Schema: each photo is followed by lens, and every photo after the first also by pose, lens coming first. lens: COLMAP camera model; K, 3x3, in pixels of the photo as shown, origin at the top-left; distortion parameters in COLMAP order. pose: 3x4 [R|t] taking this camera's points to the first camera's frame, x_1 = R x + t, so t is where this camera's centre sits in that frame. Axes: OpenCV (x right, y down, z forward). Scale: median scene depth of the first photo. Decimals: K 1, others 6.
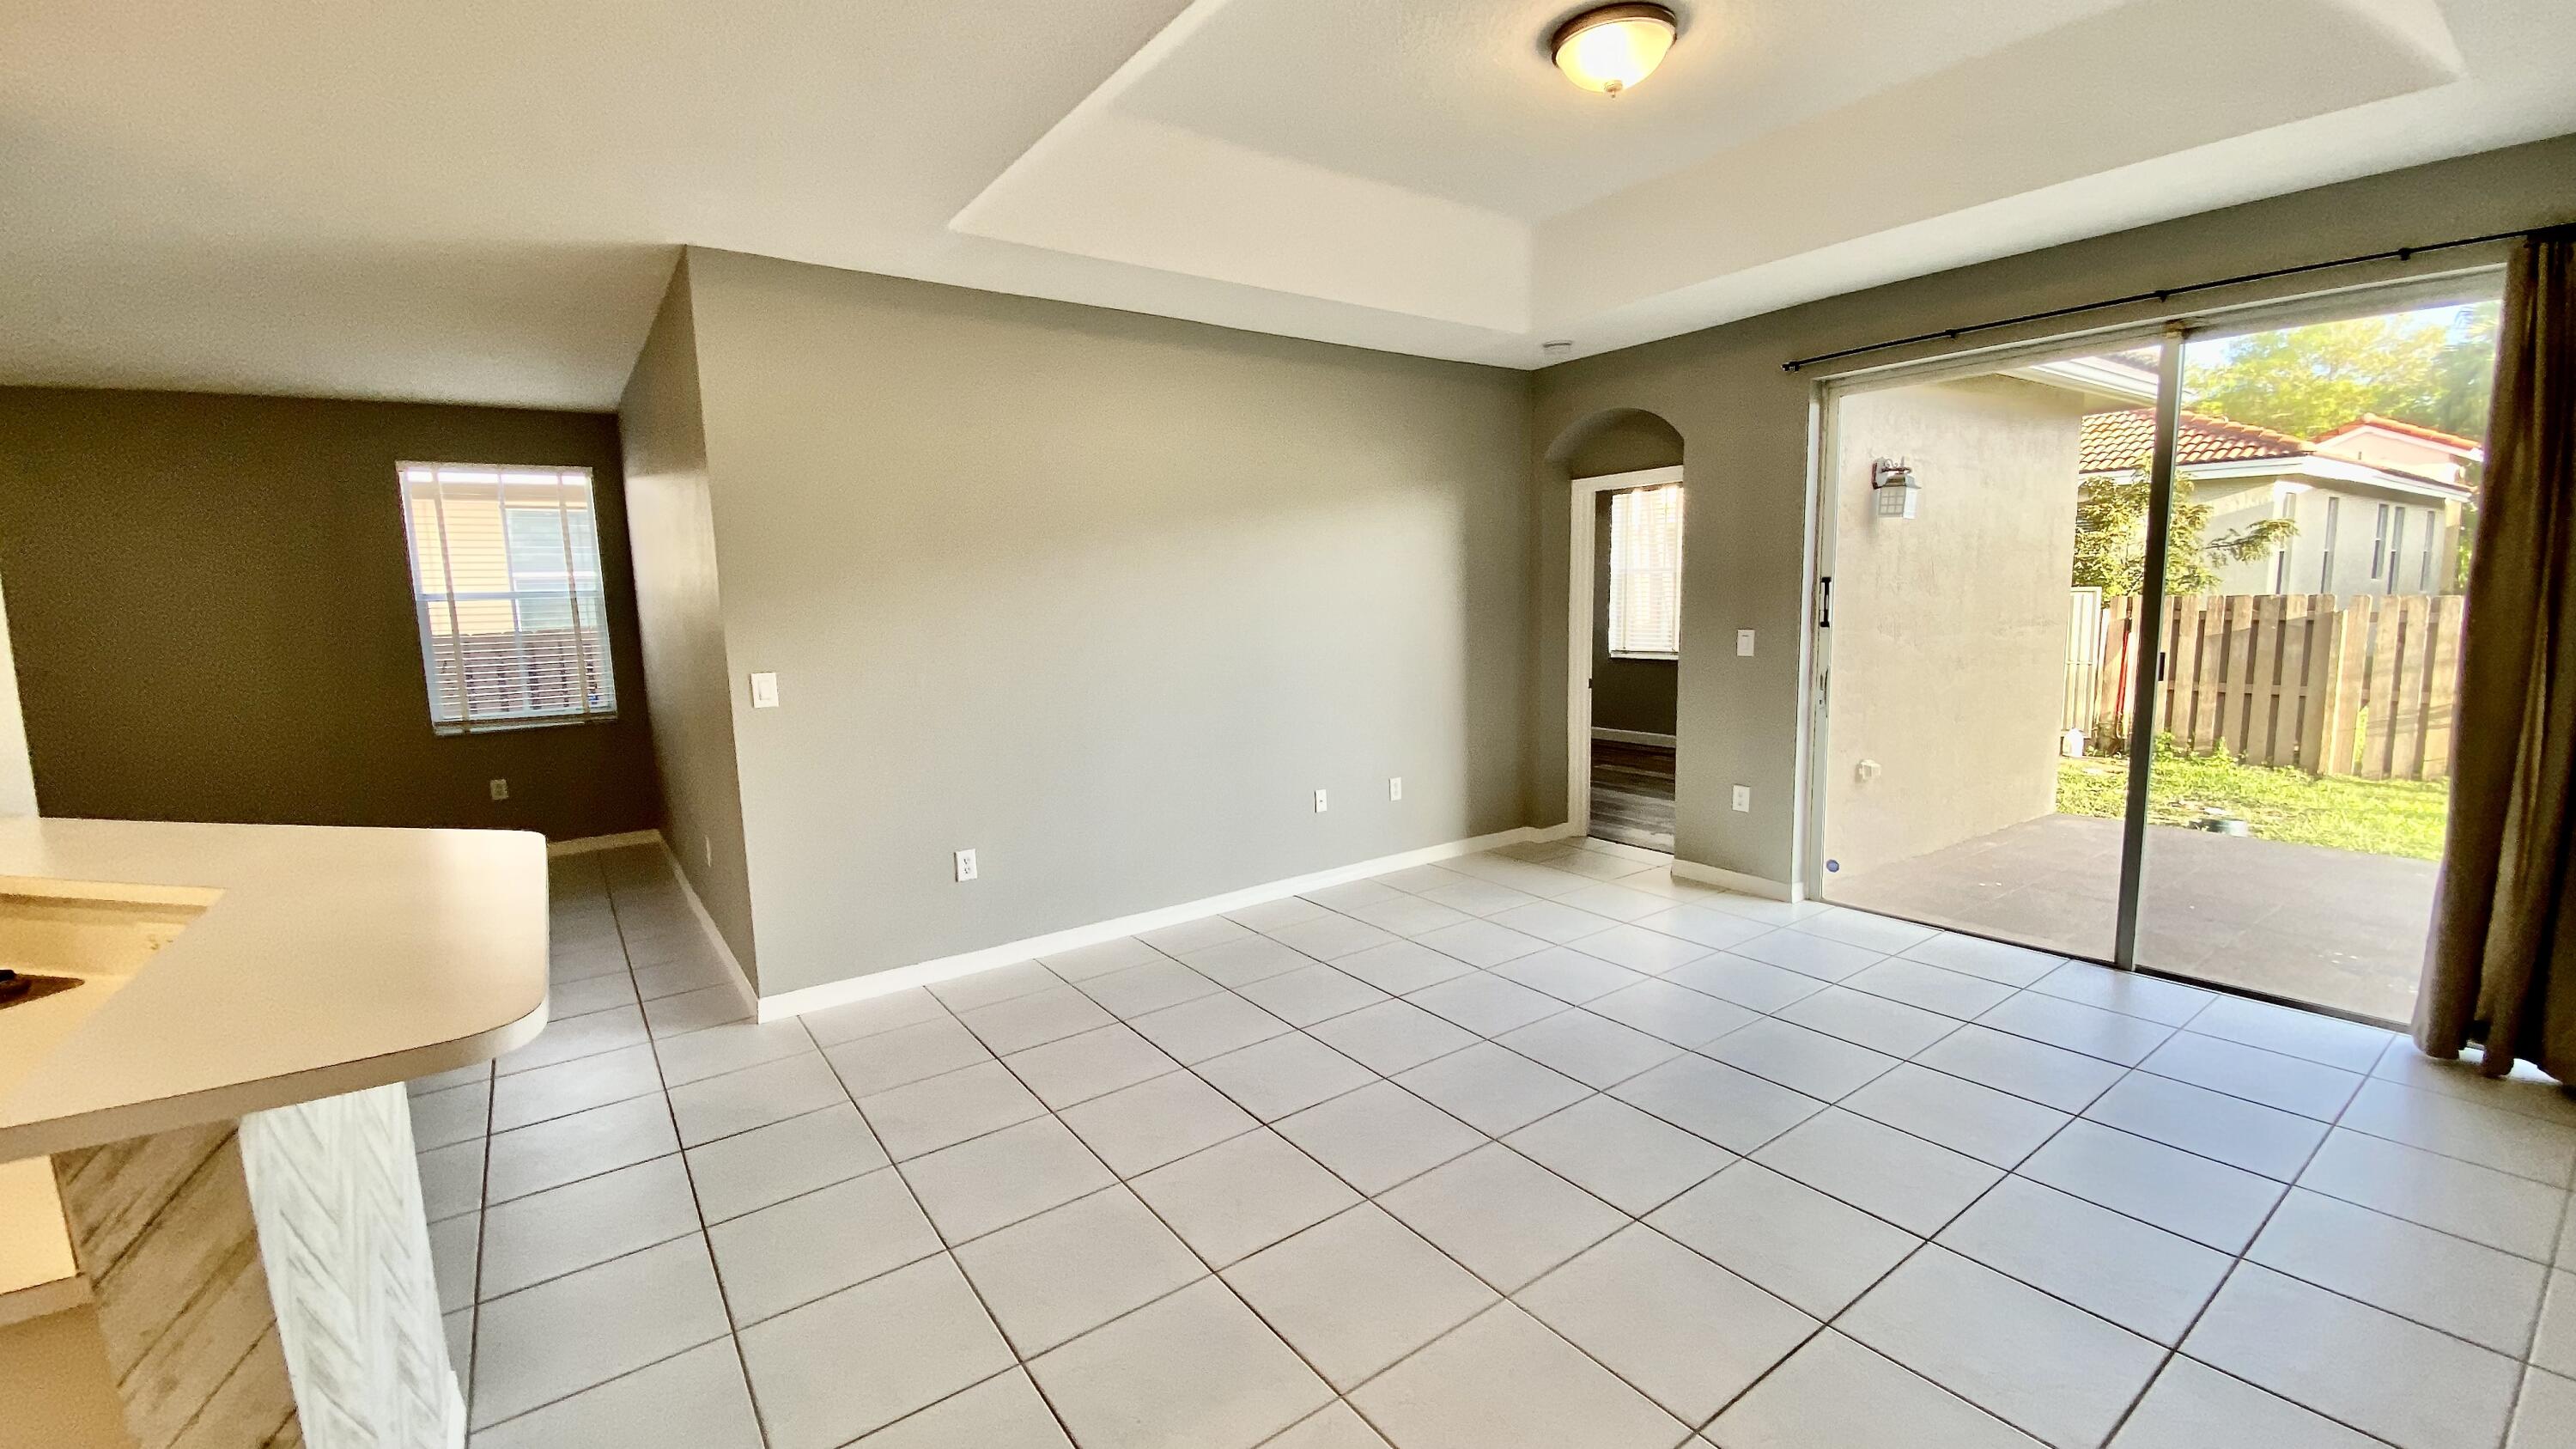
lens RADIAL K [[1043.0, 0, 1281.3], [0, 1043.0, 727.5], [0, 0, 1]] dist [-0.028174, -0.000968]
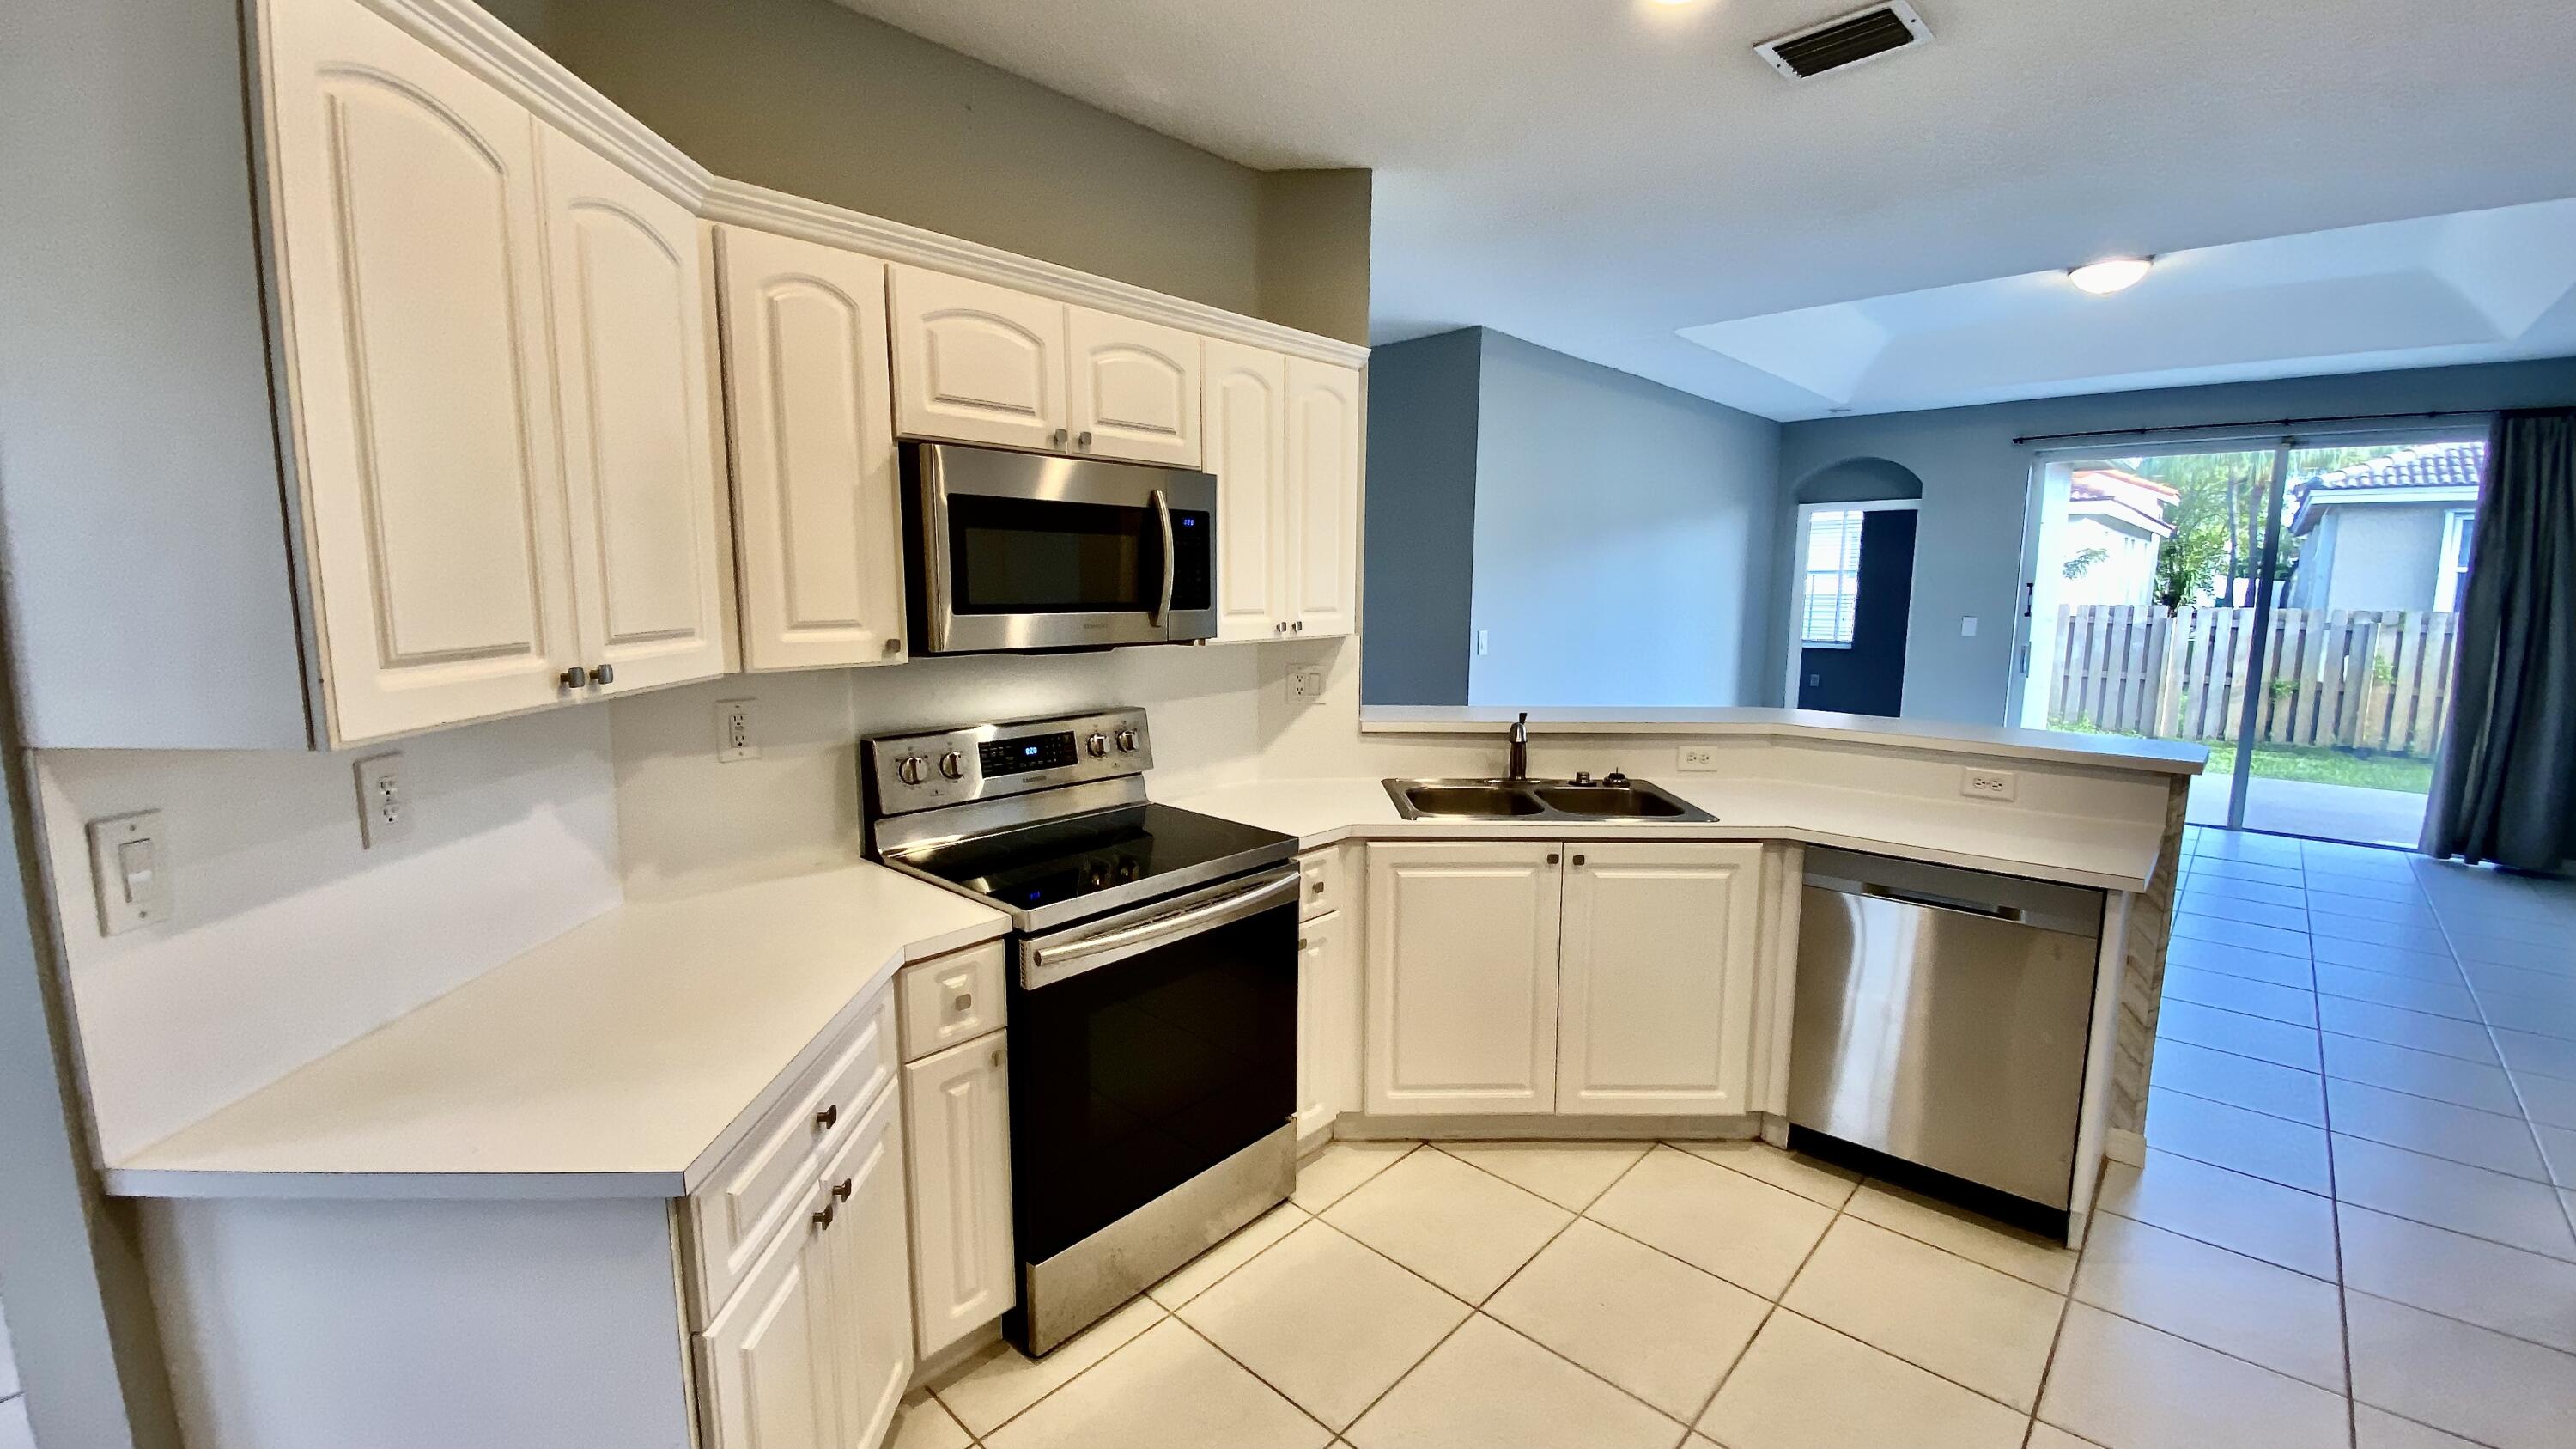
lens RADIAL K [[1043.0, 0, 1296.4], [0, 1043.0, 720.7], [0, 0, 1]] dist [-0.028174, -0.000968]
pose [[0.979058, 0.001308, 0.203580, -0.396864], [-0.001080, 0.999999, -0.001228, 0.027628], [-0.203581, 0.000982, 0.979058, -0.114673]]
